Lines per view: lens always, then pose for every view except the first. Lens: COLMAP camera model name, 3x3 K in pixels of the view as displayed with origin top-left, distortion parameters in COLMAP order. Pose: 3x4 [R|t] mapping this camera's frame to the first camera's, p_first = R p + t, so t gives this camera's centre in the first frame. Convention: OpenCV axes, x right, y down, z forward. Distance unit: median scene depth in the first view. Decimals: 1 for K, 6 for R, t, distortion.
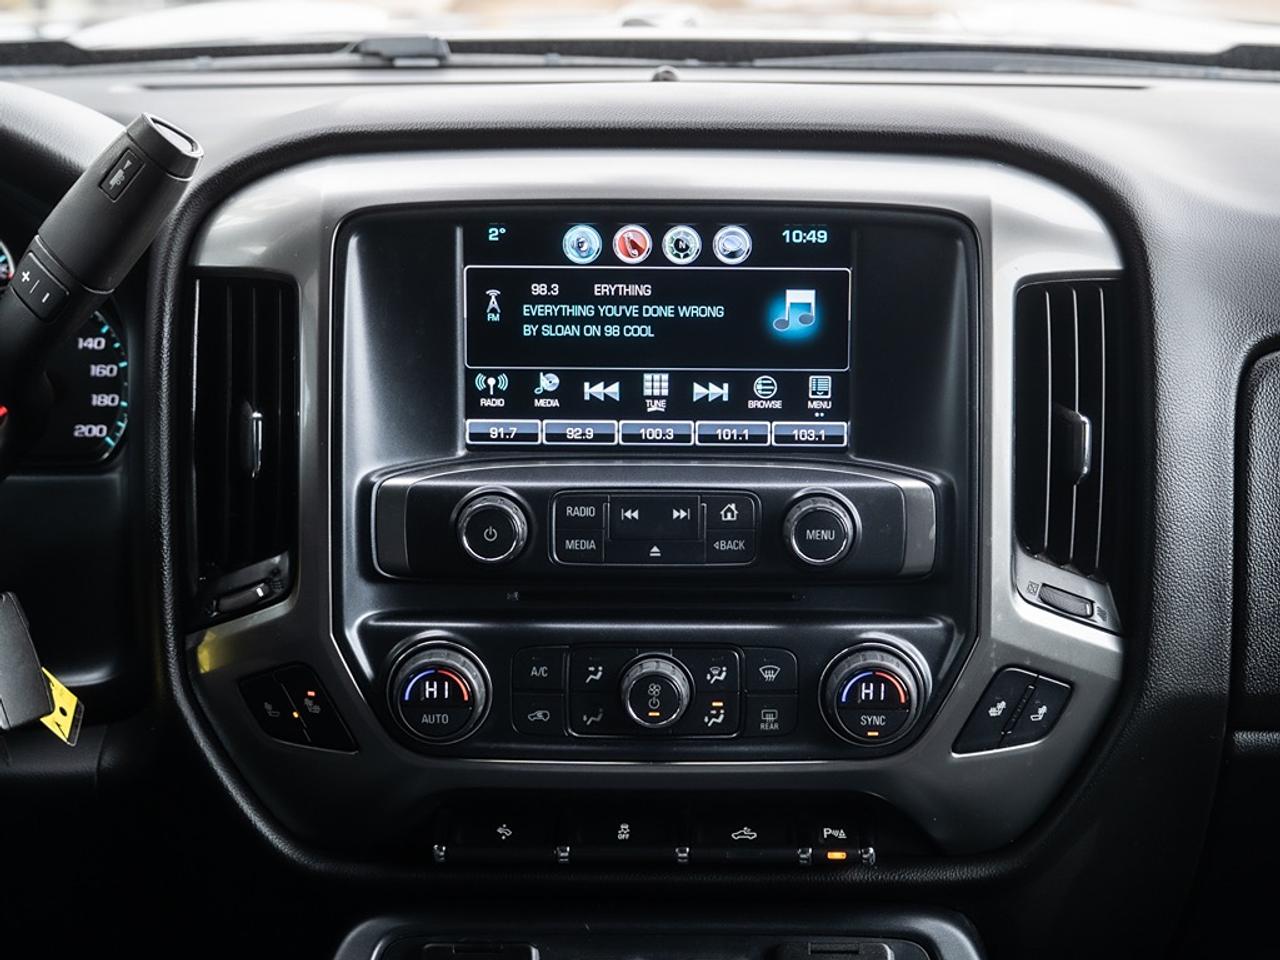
lens RADIAL K [[2294.3, 0, 669.3], [0, 2294.3, 377.1], [0, 0, 1]] dist [-0.011298, 0.000000]
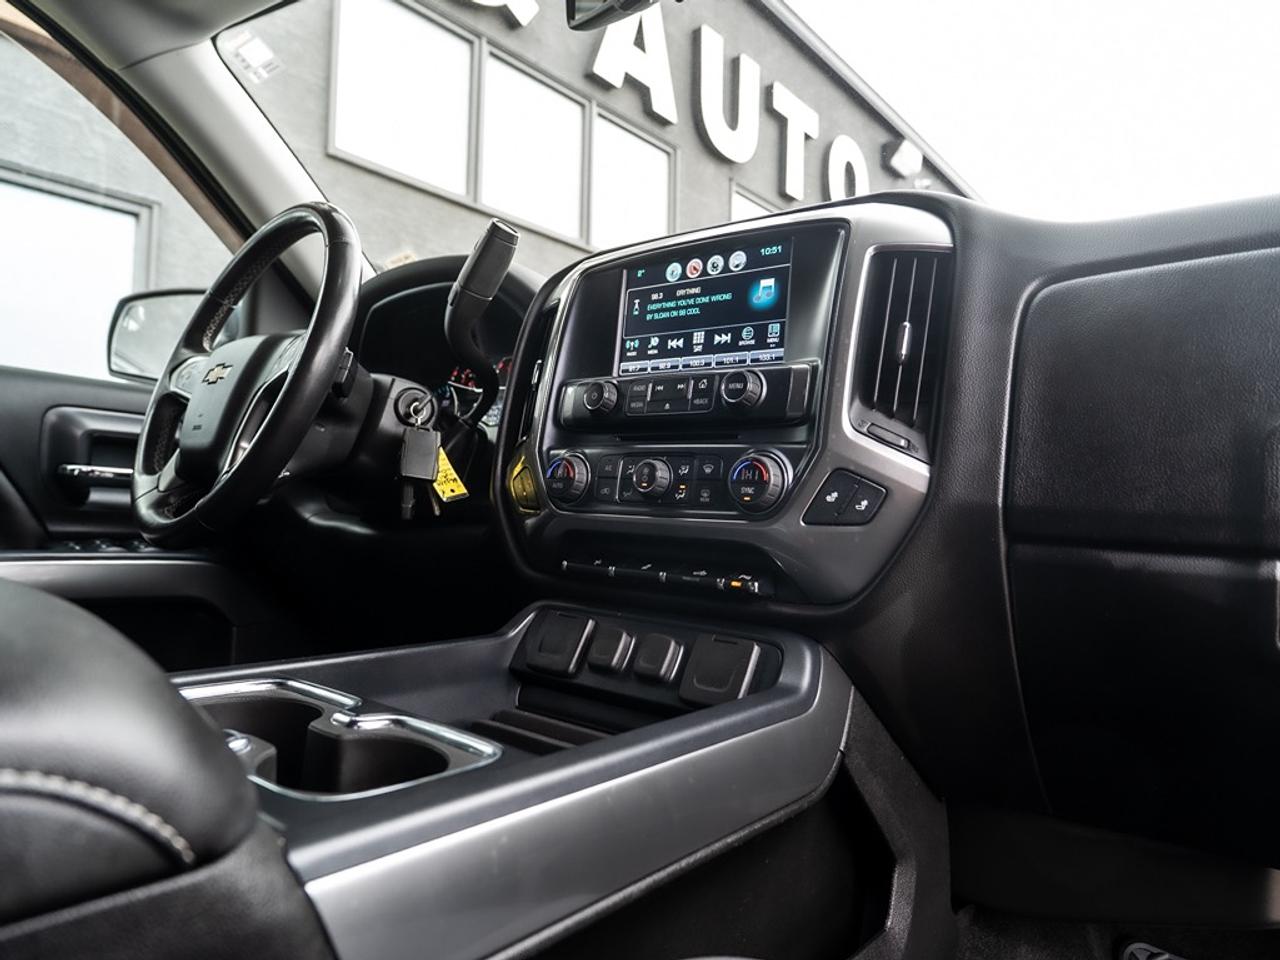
lens RADIAL K [[804.7, 0, 648.5], [0, 804.7, 487.2], [0, 0, 1]] dist [-0.018230, -0.000246]
pose [[0.794583, 0.018851, -0.606863, 0.376044], [-0.185939, 0.959049, -0.213663, 0.278165], [0.577983, 0.282613, 0.765549, 0.496429]]
